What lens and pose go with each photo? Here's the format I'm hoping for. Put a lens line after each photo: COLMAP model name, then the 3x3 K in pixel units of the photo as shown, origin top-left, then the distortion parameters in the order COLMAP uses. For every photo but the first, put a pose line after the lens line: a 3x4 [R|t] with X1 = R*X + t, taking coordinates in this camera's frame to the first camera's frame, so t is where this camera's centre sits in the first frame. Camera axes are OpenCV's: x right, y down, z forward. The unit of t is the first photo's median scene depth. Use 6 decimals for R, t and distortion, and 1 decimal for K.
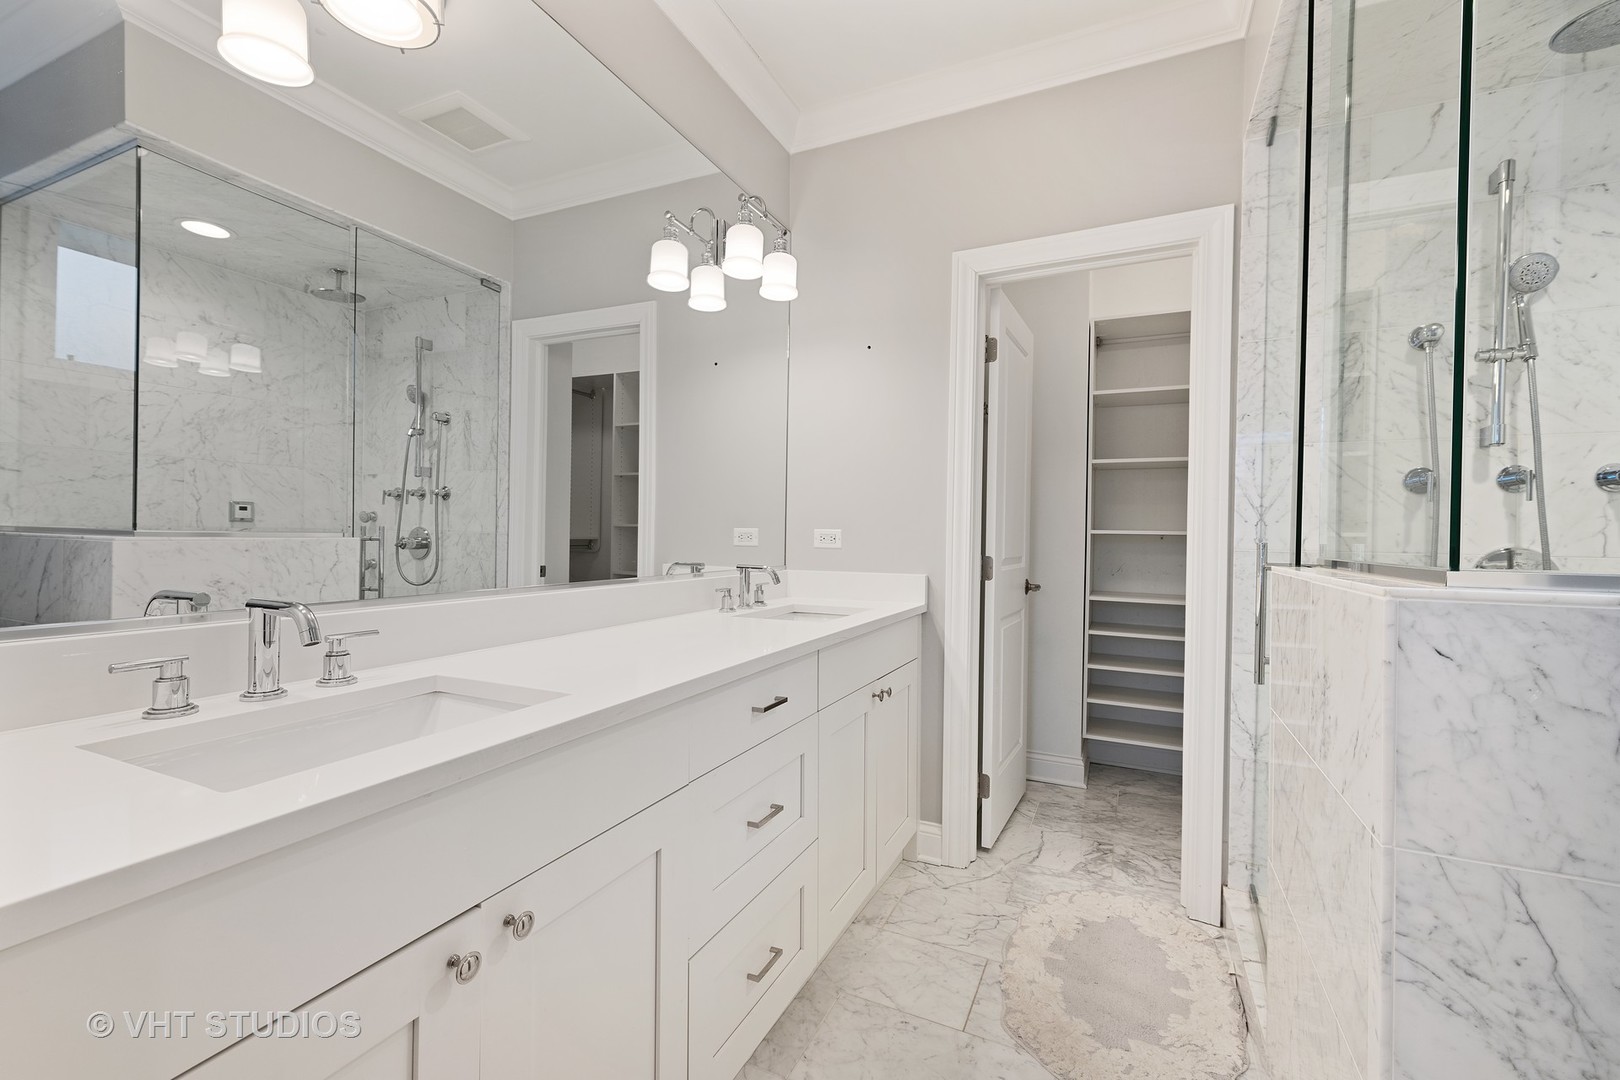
lens RADIAL K [[693.2, 0, 810.0], [0, 693.2, 540.0], [0, 0, 1]] dist [-0.000698, -0.000093]
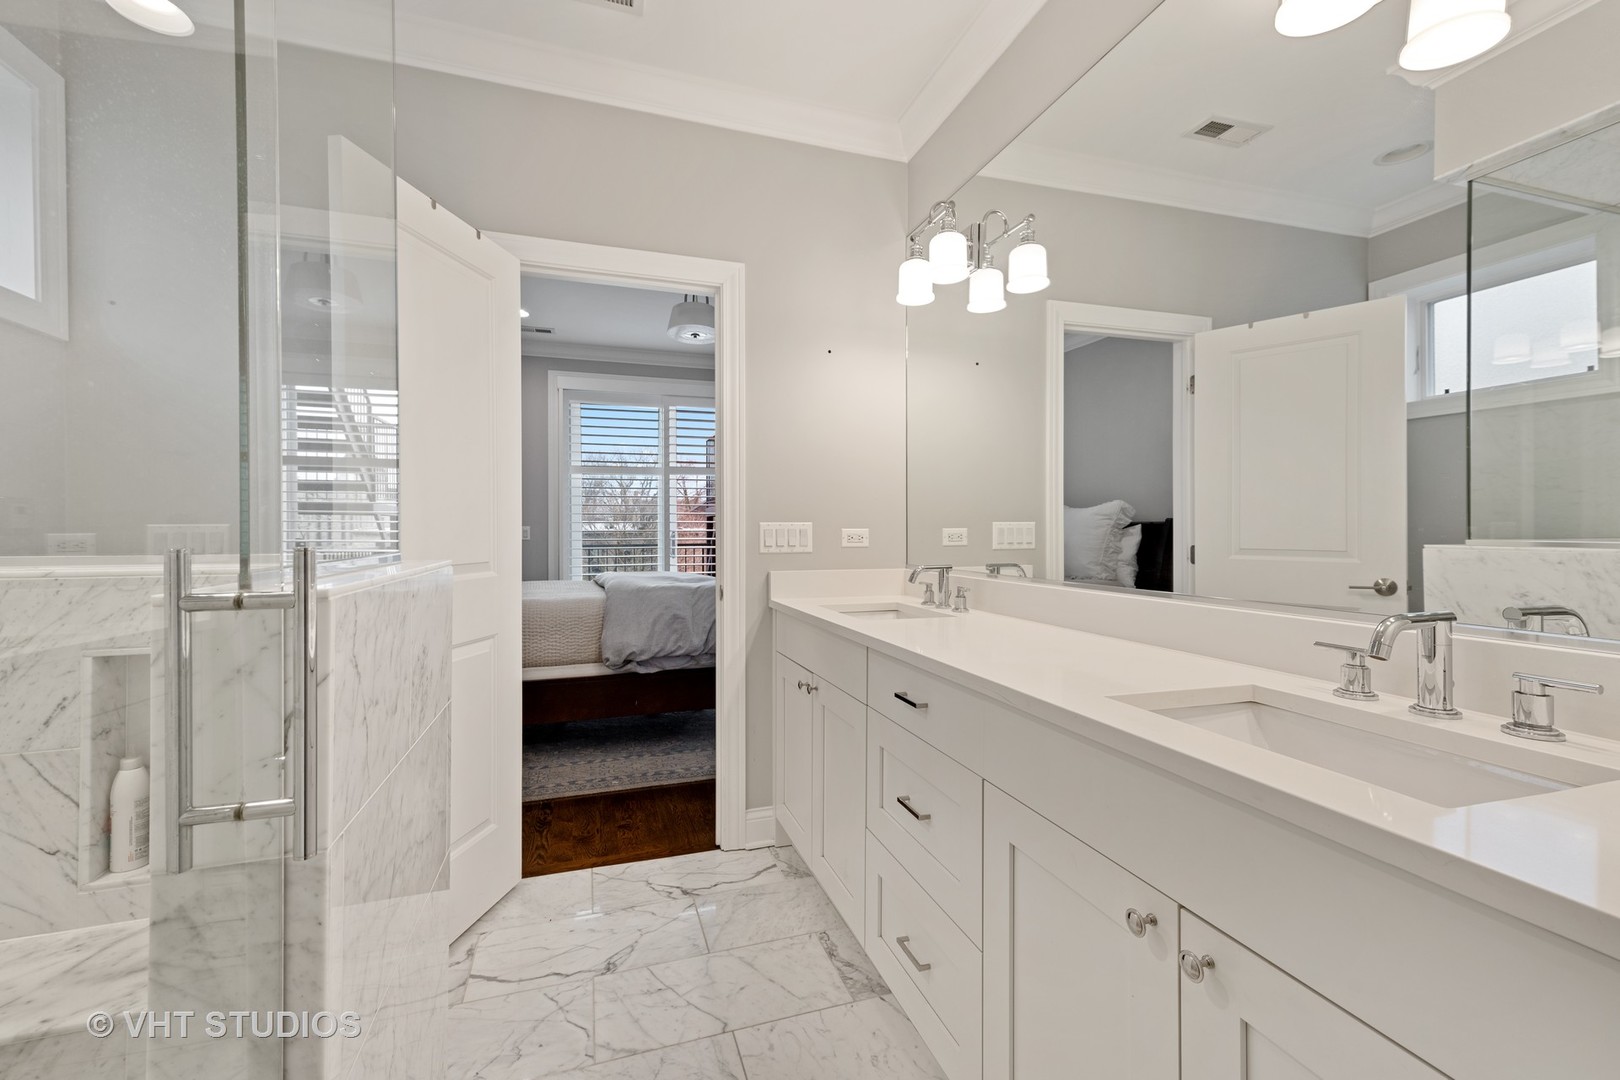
lens RADIAL K [[678.6, 0, 810.0], [0, 678.6, 540.0], [0, 0, 1]] dist [0.000936, 0.000323]
pose [[-0.728462, -0.002793, -0.685081, 0.509391], [-0.015367, 0.999807, 0.012264, -0.010399], [0.684914, 0.019461, -0.728364, 1.109125]]
